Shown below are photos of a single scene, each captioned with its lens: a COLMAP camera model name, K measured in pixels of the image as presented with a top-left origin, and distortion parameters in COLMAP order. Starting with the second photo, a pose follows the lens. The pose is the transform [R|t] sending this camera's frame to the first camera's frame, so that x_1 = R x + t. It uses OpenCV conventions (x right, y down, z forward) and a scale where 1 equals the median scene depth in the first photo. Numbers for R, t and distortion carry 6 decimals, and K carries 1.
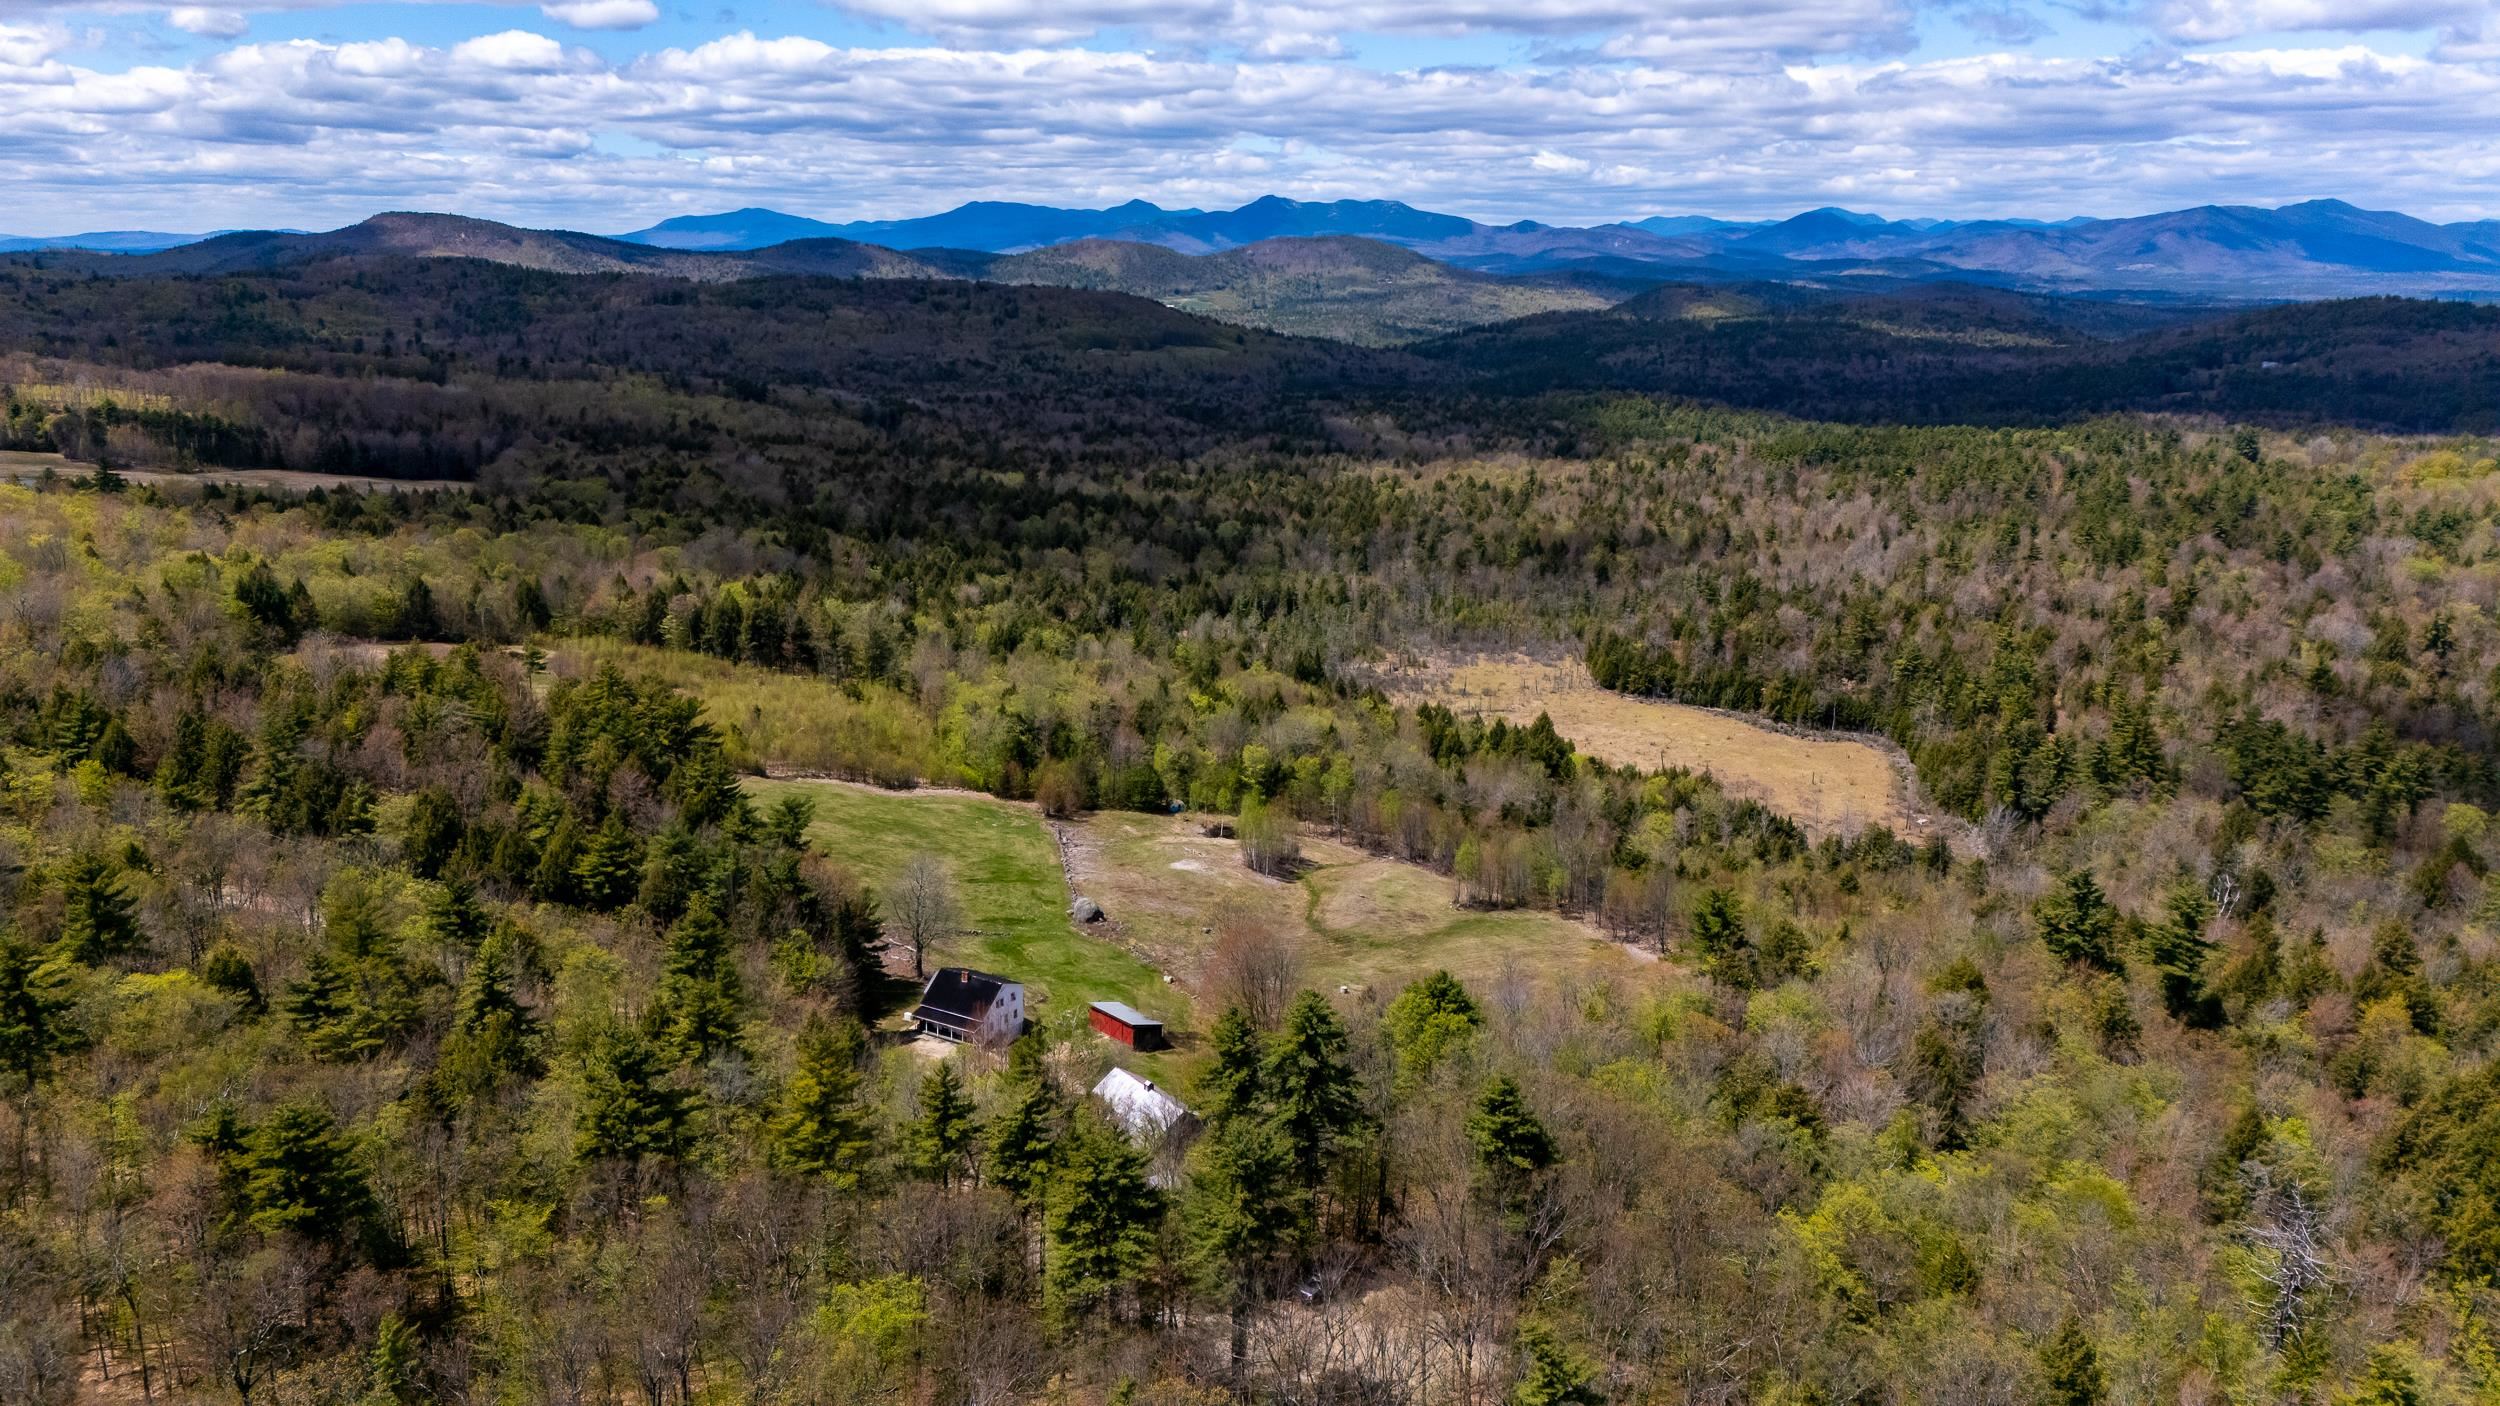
lens RADIAL K [[1833.8, 0, 1251.5], [0, 1833.8, 718.8], [0, 0, 1]] dist [0.106050, -0.112019]
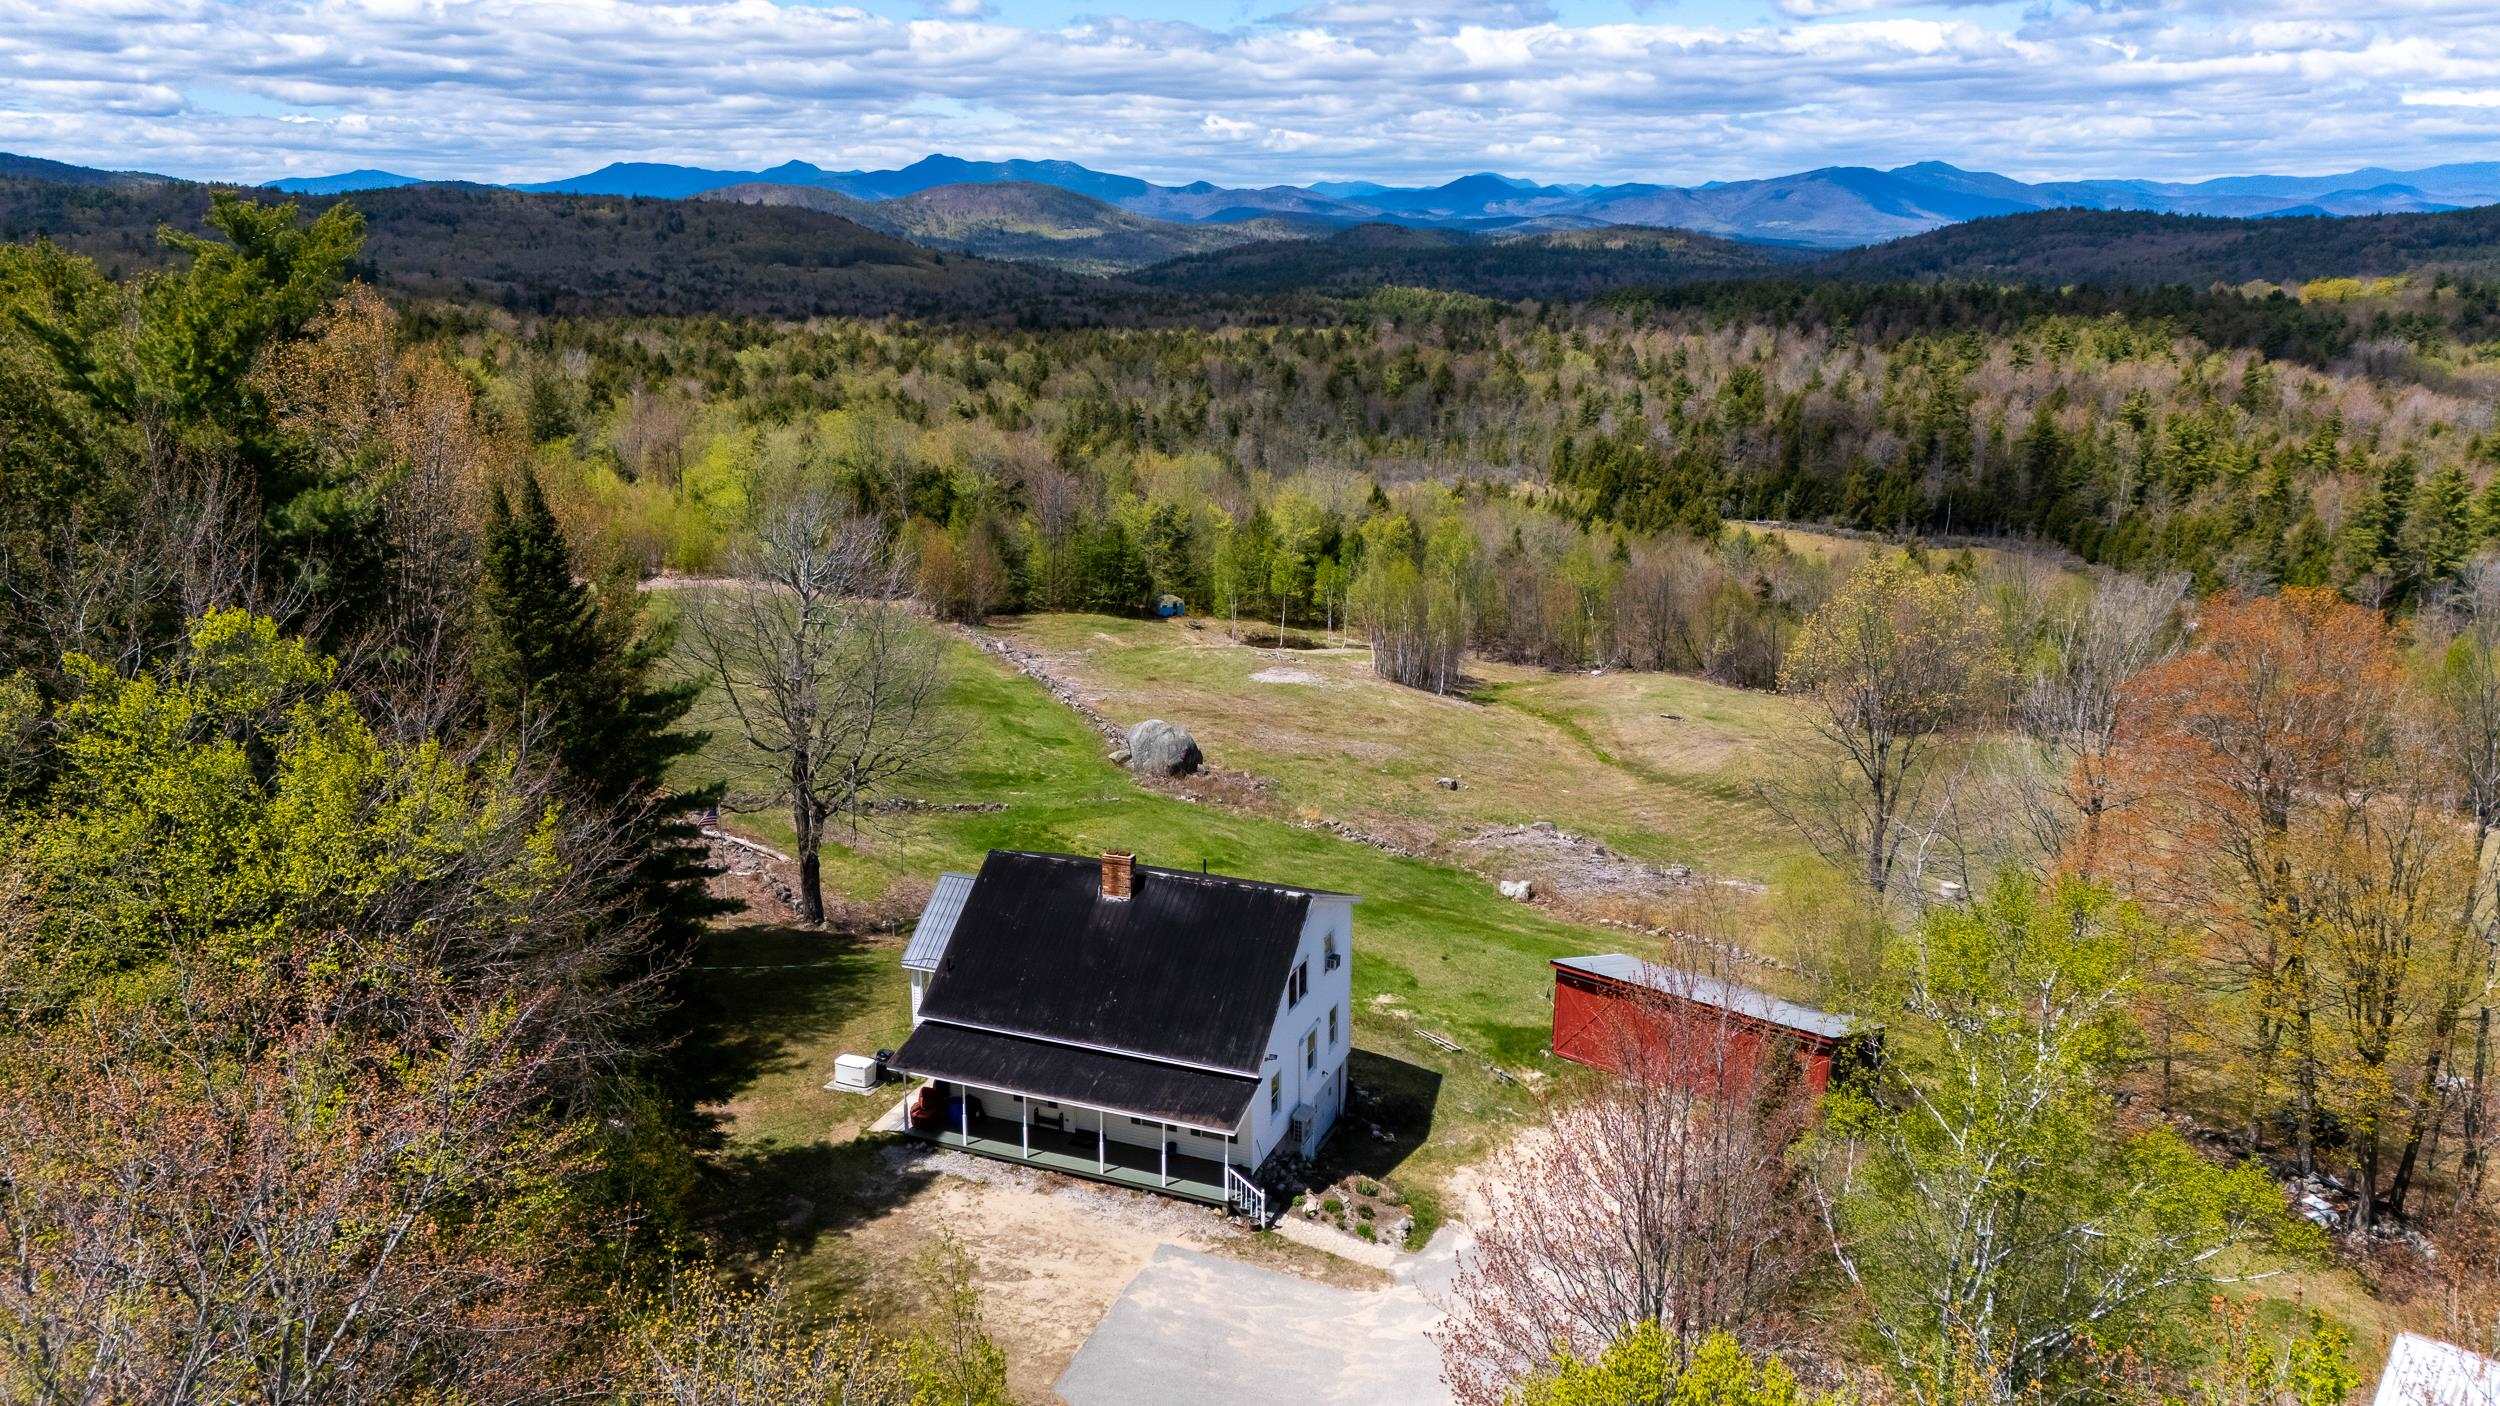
lens RADIAL K [[1833.8, 0, 1251.5], [0, 1833.8, 718.8], [0, 0, 1]] dist [0.106050, -0.112019]
pose [[0.985238, -0.051287, 0.163328, -0.095355], [0.048650, 0.998613, 0.020107, 0.063775], [-0.164133, -0.011864, 0.986367, 0.423882]]
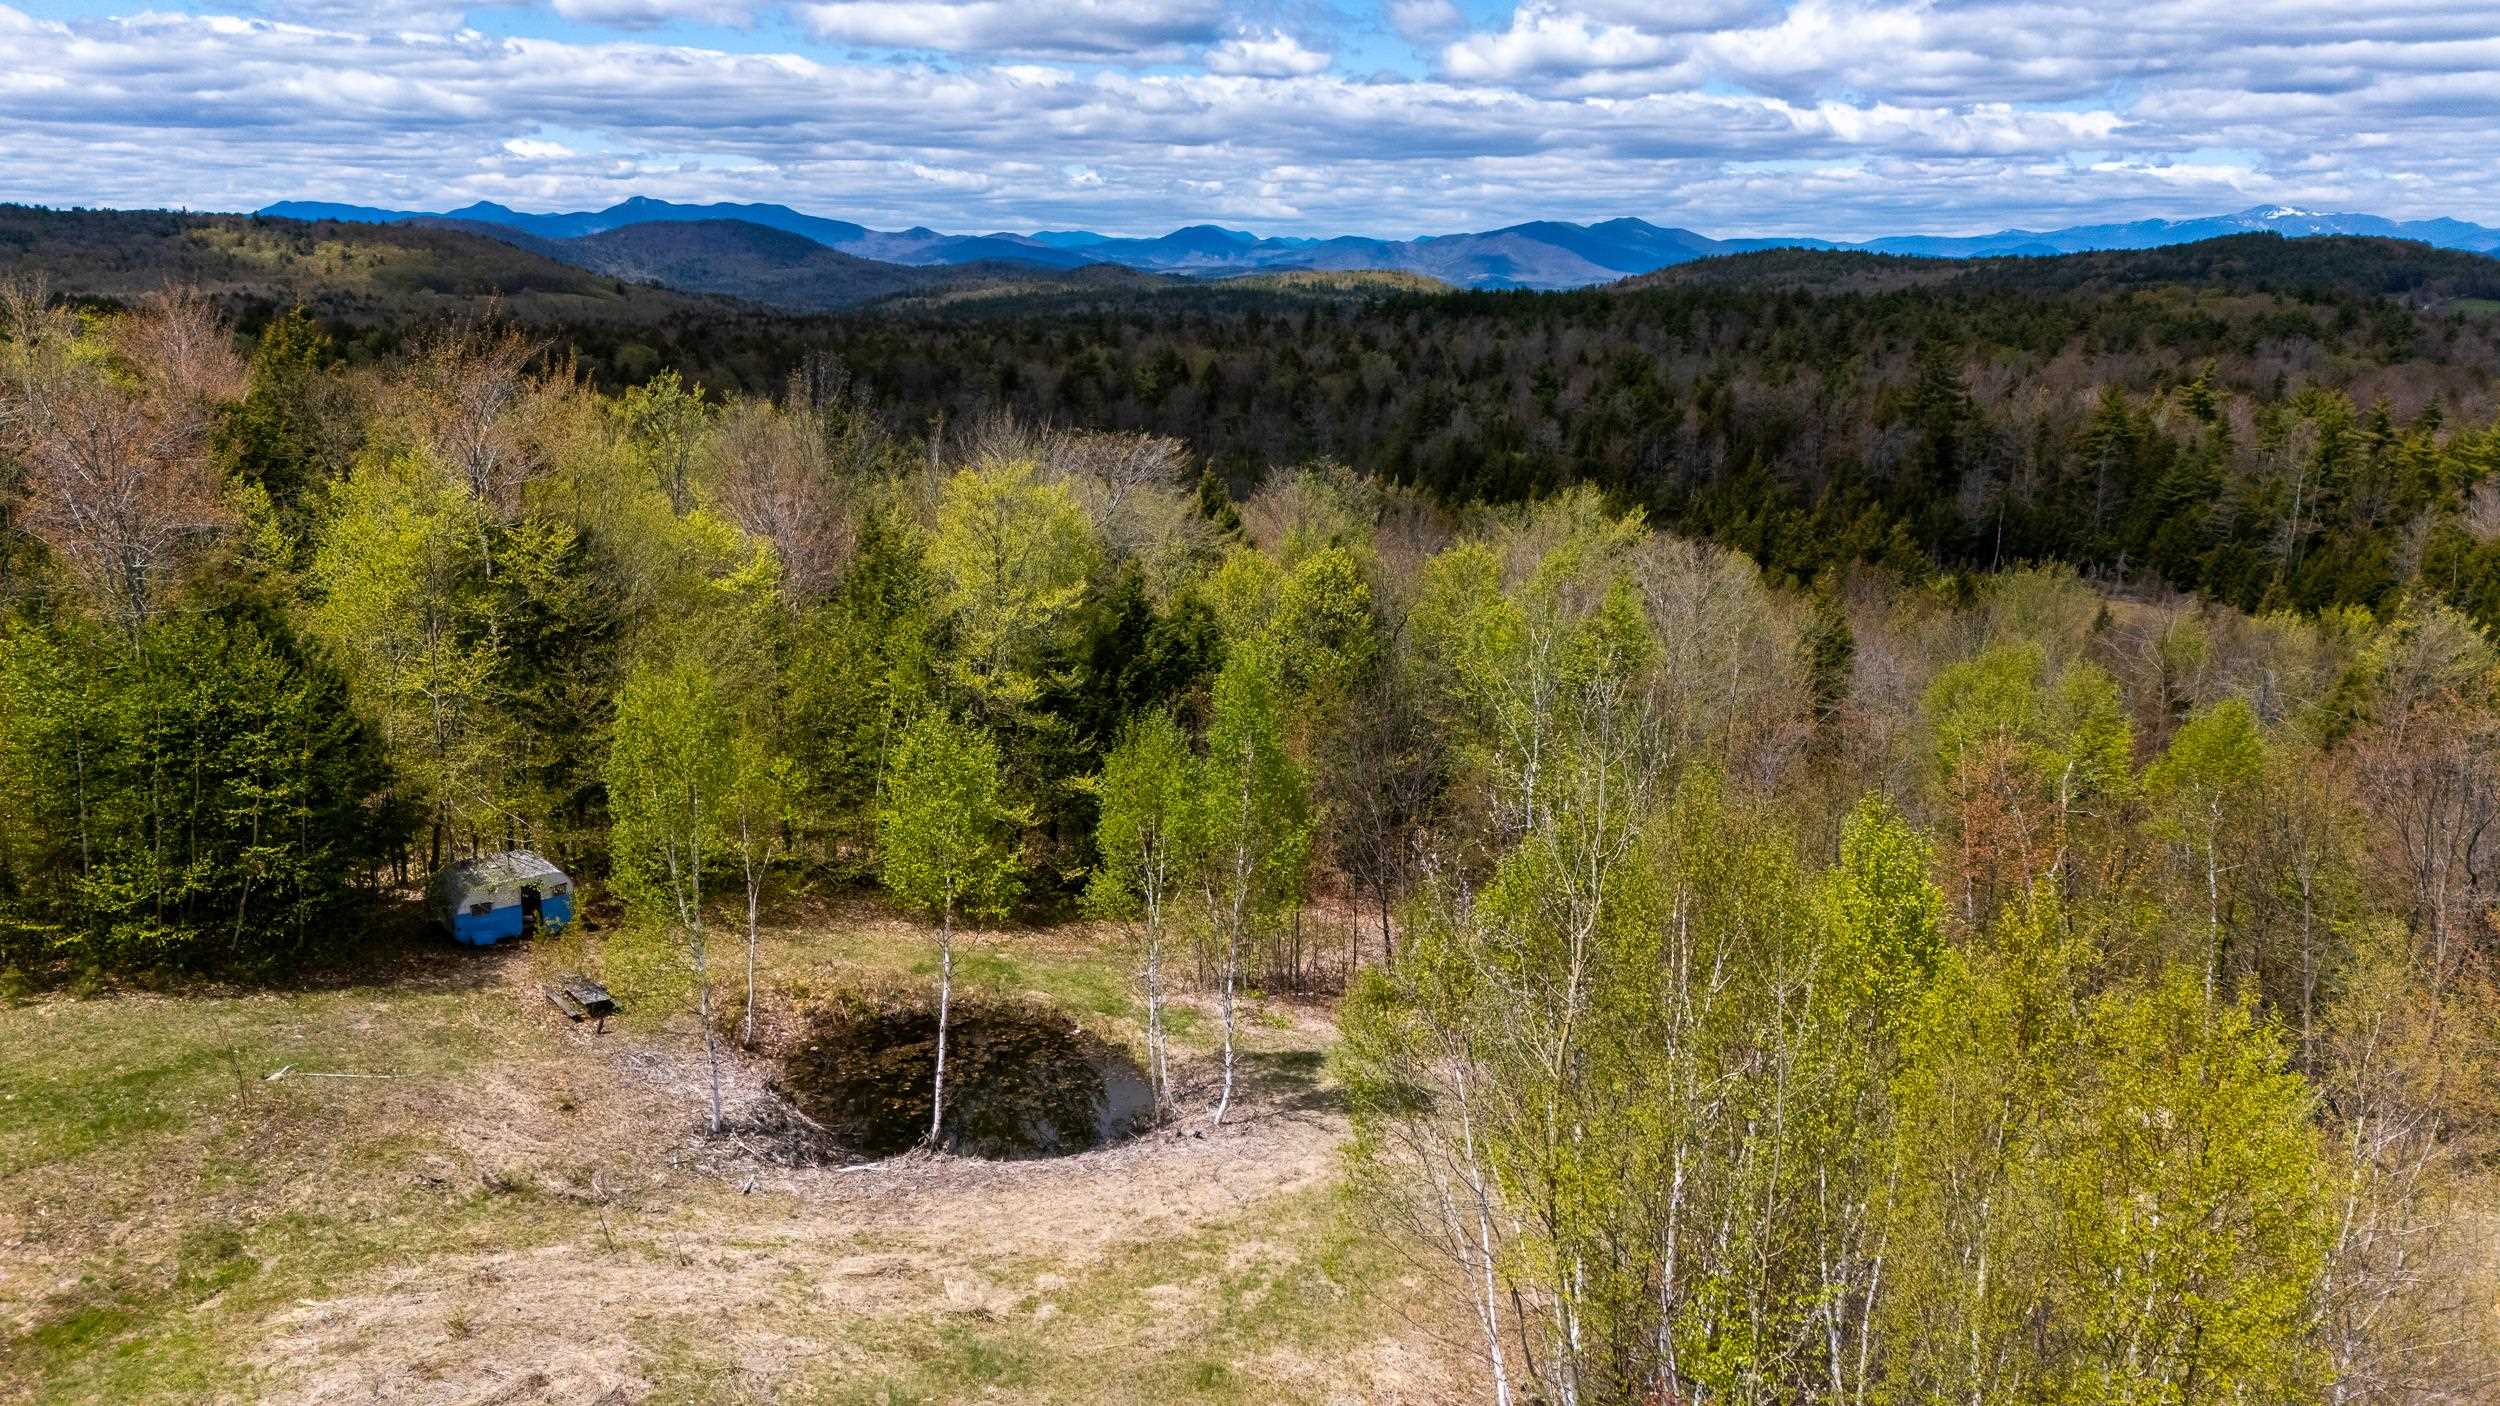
lens RADIAL K [[1833.8, 0, 1251.5], [0, 1833.8, 718.8], [0, 0, 1]] dist [0.106050, -0.112019]
pose [[0.950225, -0.075348, 0.302318, -0.026345], [0.077884, 0.996956, 0.003676, 0.034223], [-0.301674, 0.020053, 0.953200, 0.765888]]
